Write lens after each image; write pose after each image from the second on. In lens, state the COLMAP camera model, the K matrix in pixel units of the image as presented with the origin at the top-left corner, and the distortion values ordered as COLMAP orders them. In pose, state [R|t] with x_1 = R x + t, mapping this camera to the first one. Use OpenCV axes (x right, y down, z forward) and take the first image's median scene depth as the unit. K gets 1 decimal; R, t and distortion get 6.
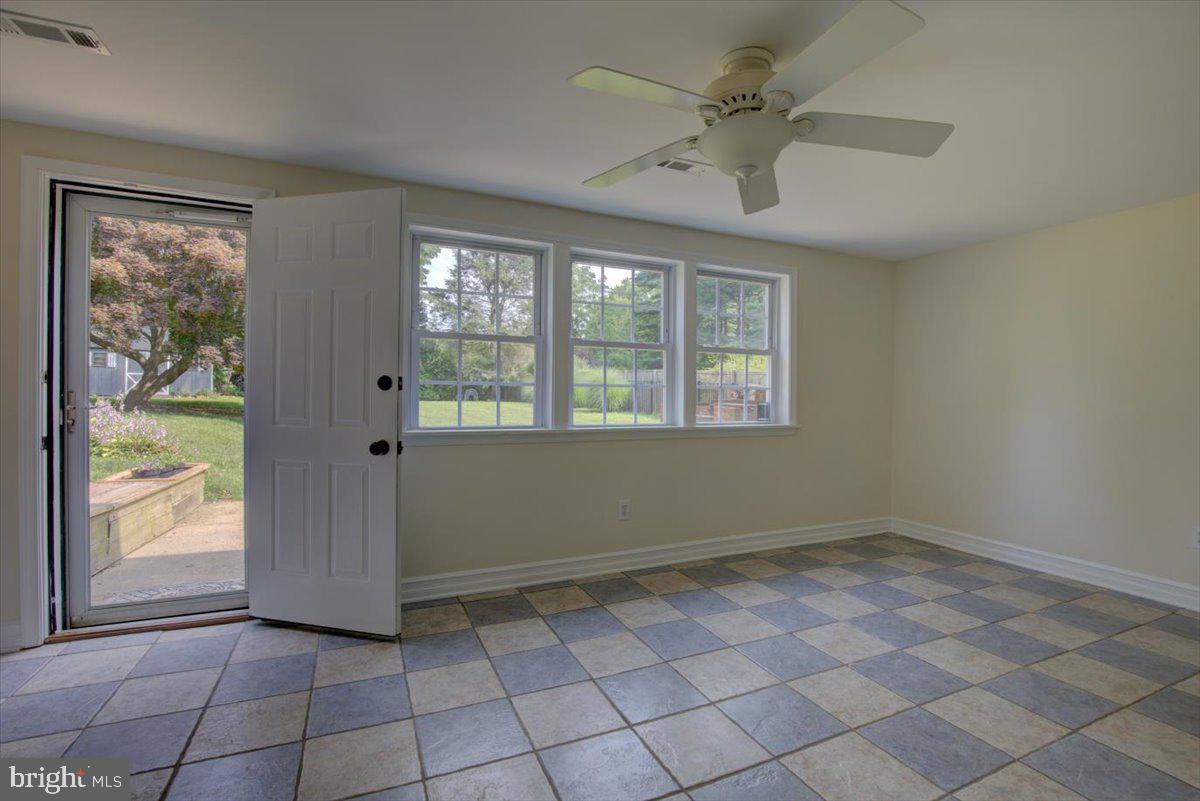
lens RADIAL K [[551.3, 0, 607.2], [0, 551.3, 400.0], [0, 0, 1]] dist [-0.036106, 0.007778]
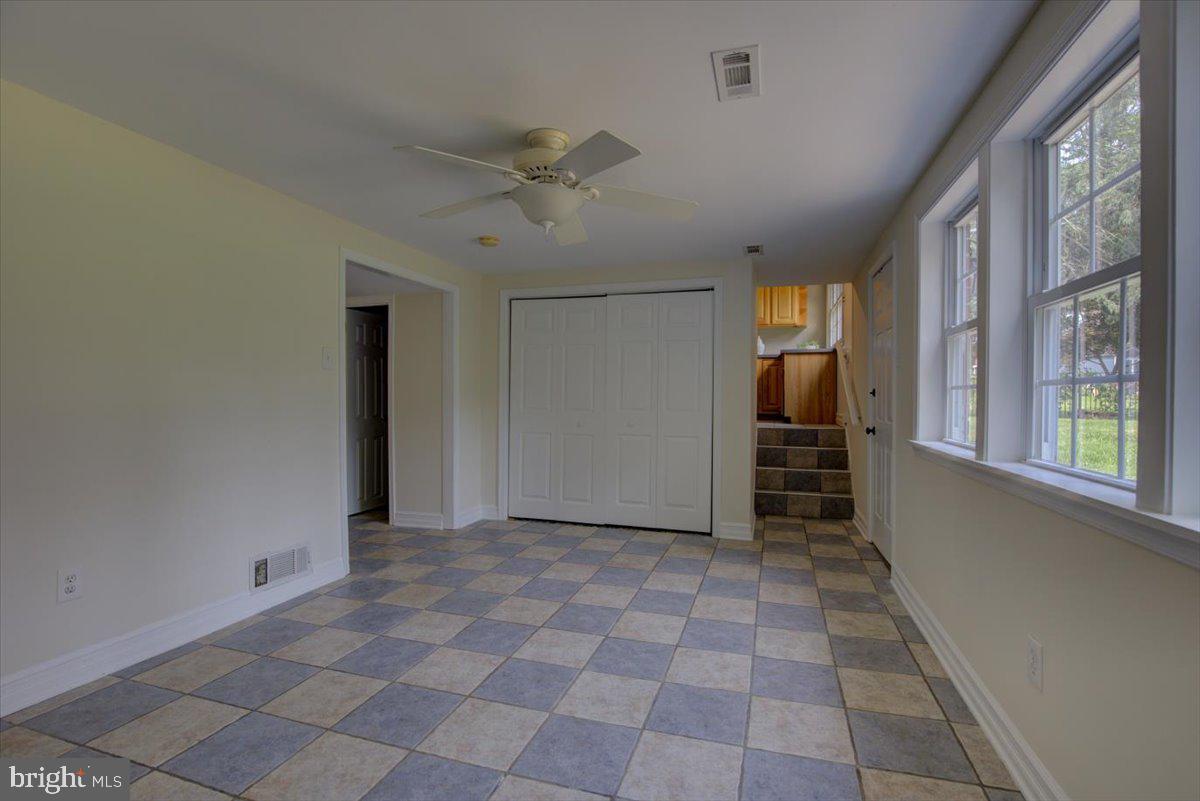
lens RADIAL K [[551.3, 0, 607.2], [0, 551.3, 400.0], [0, 0, 1]] dist [-0.036106, 0.007778]
pose [[-0.664467, -0.007058, -0.747285, 0.762224], [-0.020236, 0.999759, 0.008551, -0.009897], [0.747044, 0.020803, -0.664449, 1.340711]]
